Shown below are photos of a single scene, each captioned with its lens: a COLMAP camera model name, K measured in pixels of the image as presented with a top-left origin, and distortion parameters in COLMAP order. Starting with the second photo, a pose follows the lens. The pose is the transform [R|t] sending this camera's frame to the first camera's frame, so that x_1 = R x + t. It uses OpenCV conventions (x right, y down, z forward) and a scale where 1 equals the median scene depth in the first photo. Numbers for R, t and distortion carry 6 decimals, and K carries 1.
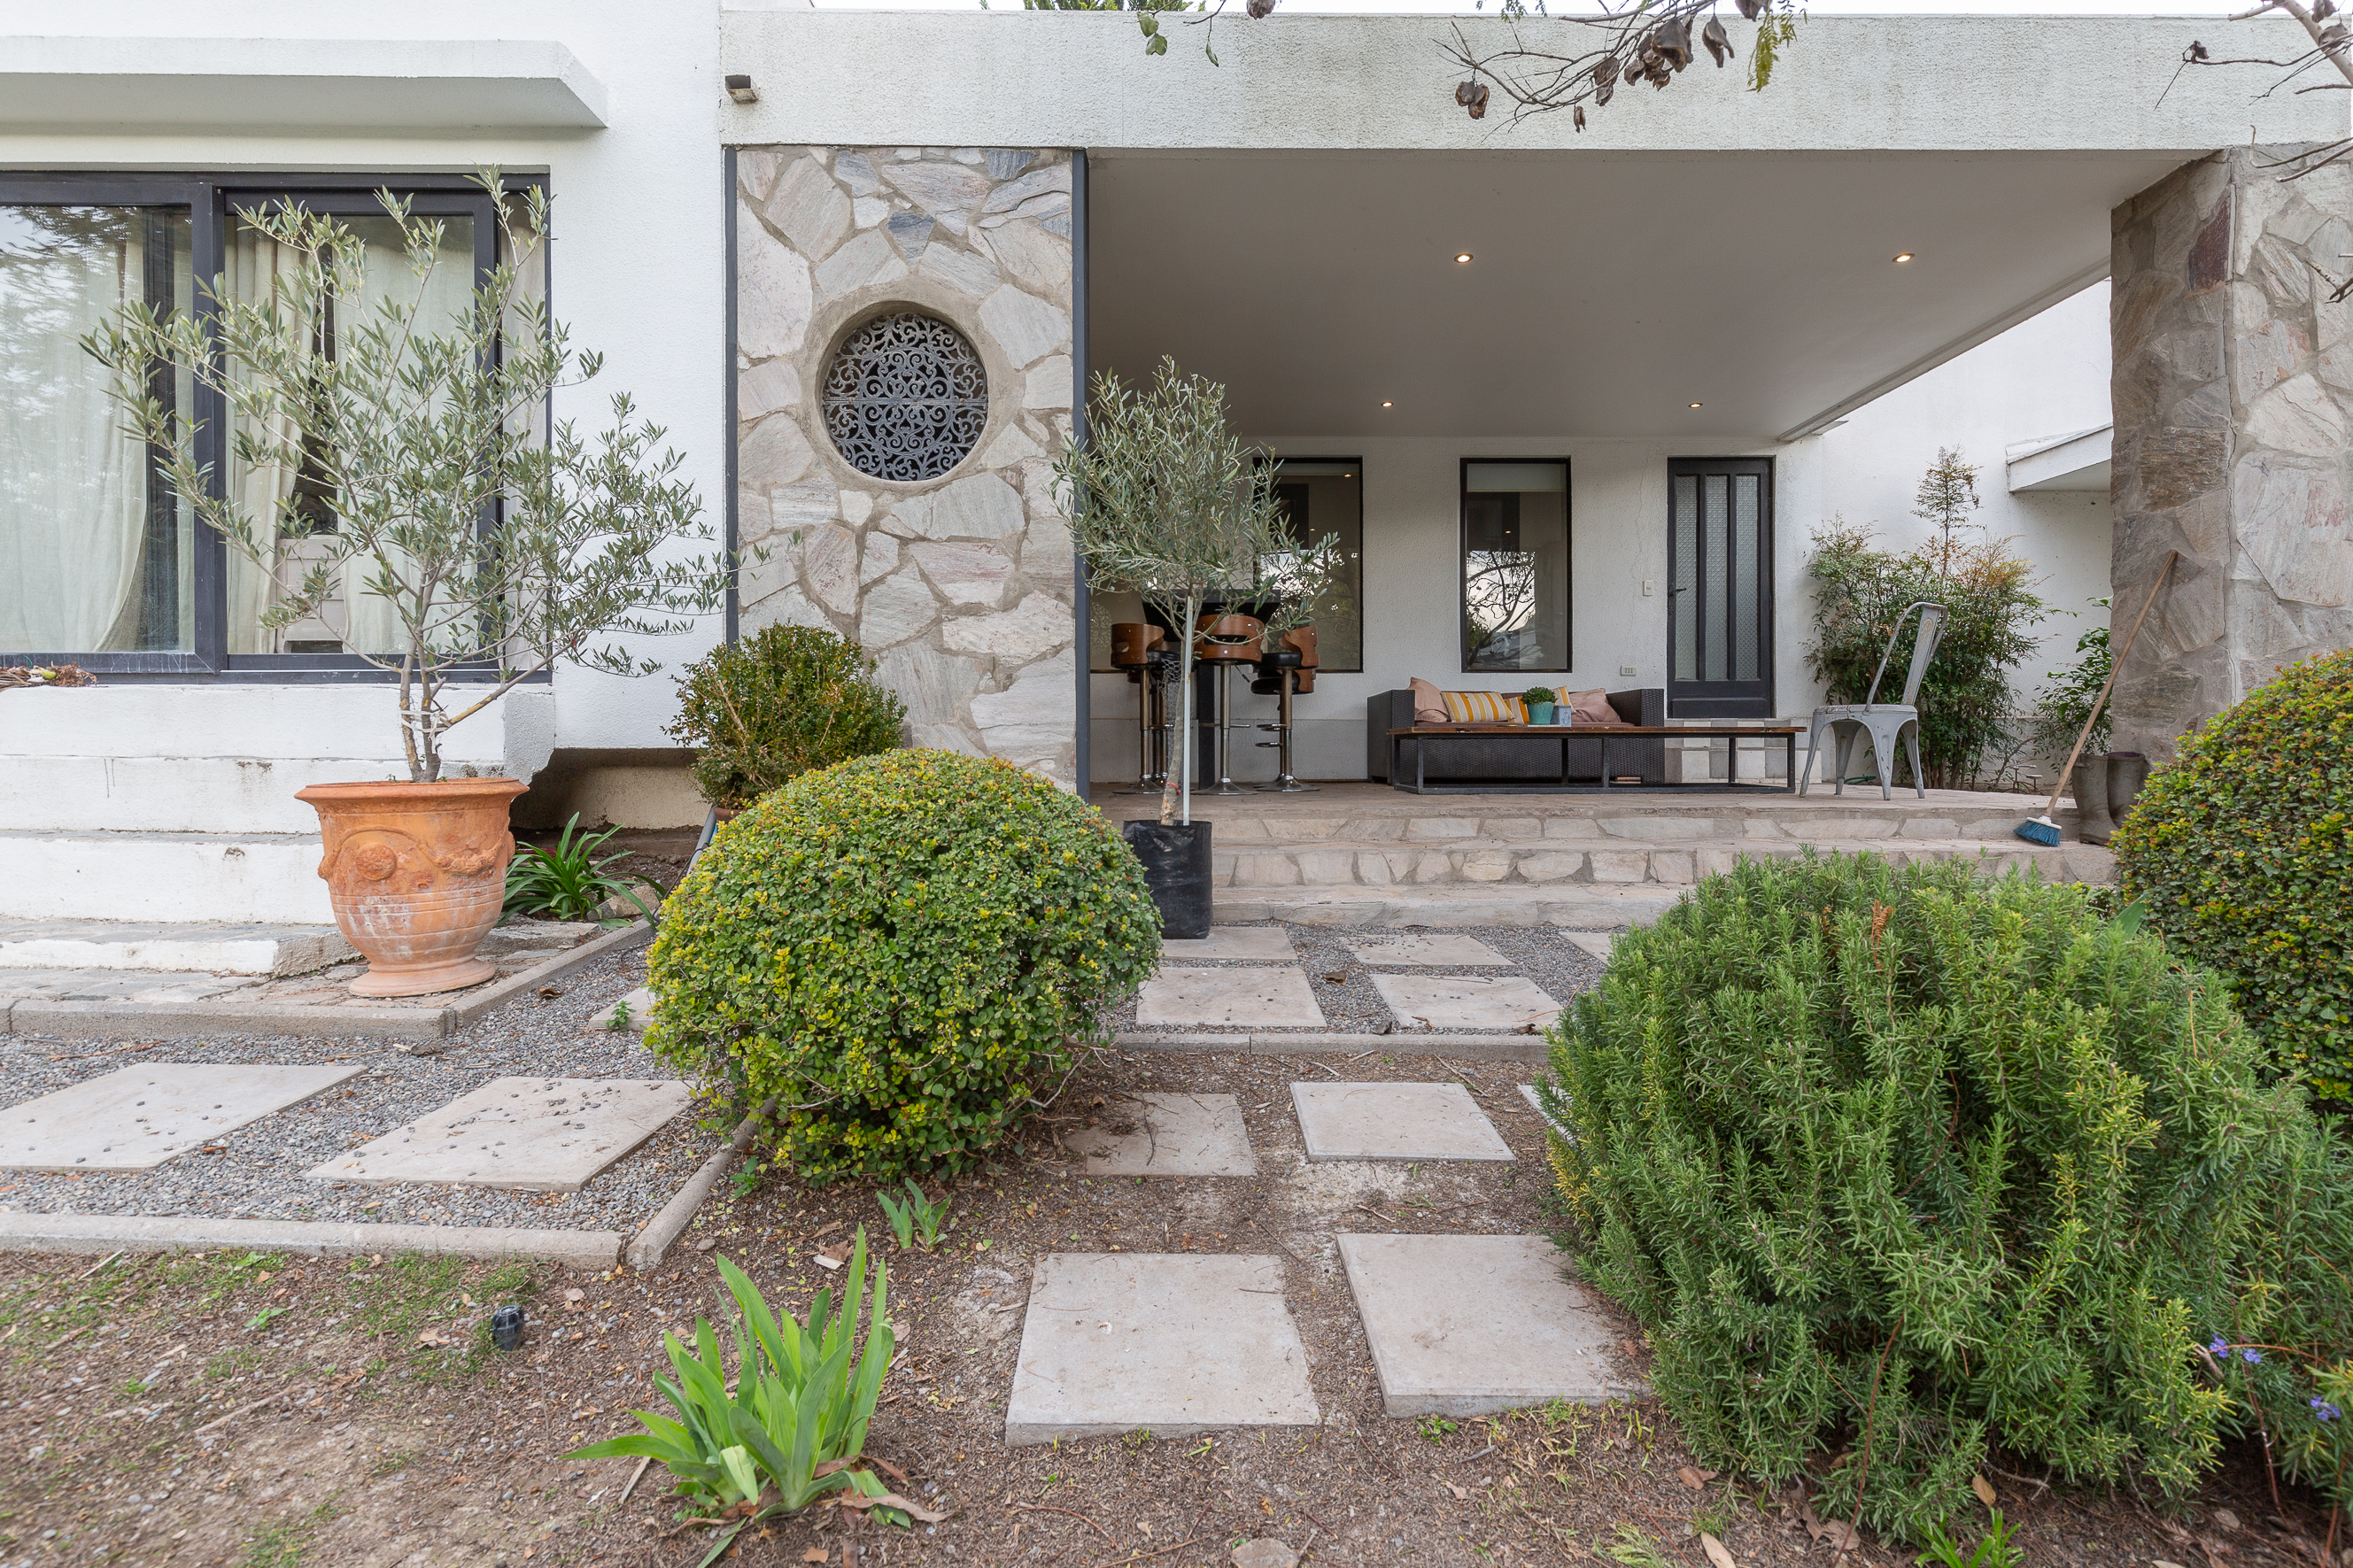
lens RADIAL K [[1075.4, 0, 1173.9], [0, 1075.4, 746.8], [0, 0, 1]] dist [0.007638, -0.002008]
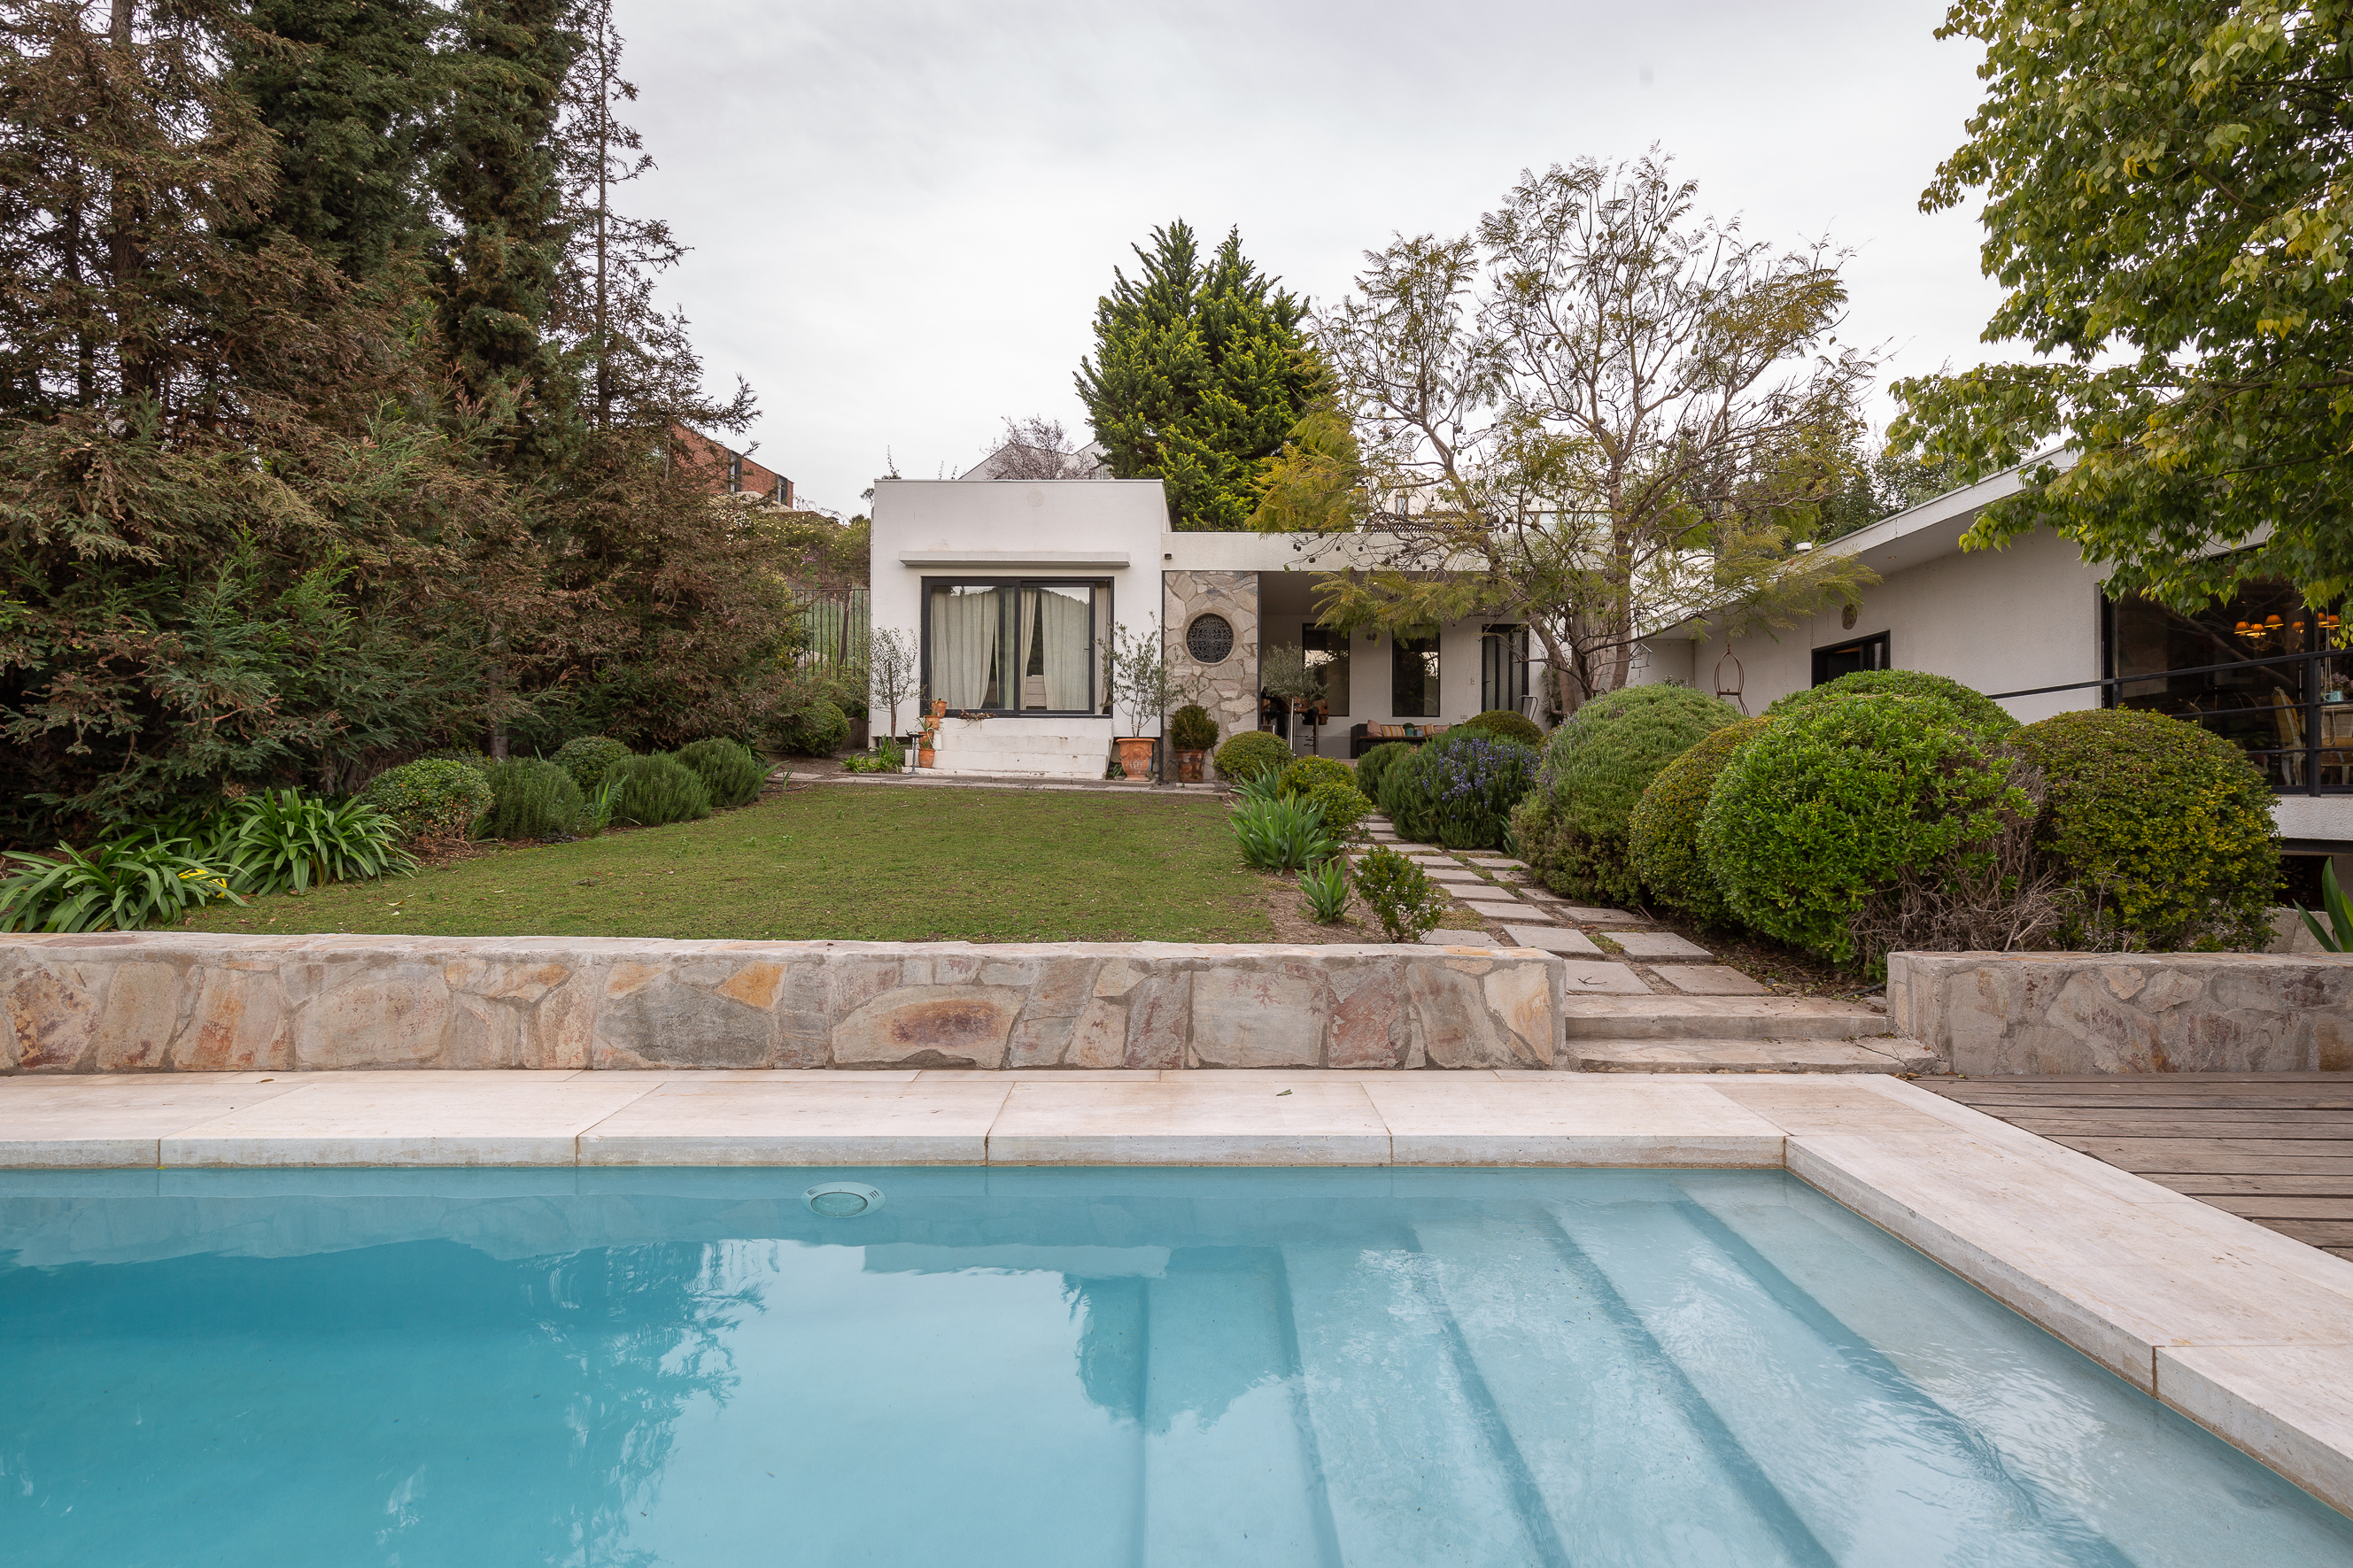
lens RADIAL K [[1075.4, 0, 1191.3], [0, 1075.4, 823.7], [0, 0, 1]] dist [0.007638, -0.002008]
pose [[0.999965, 0.006556, -0.005160, -0.291257], [-0.006376, 0.999393, 0.034236, 0.166286], [0.005381, -0.034202, 0.999400, -2.607491]]
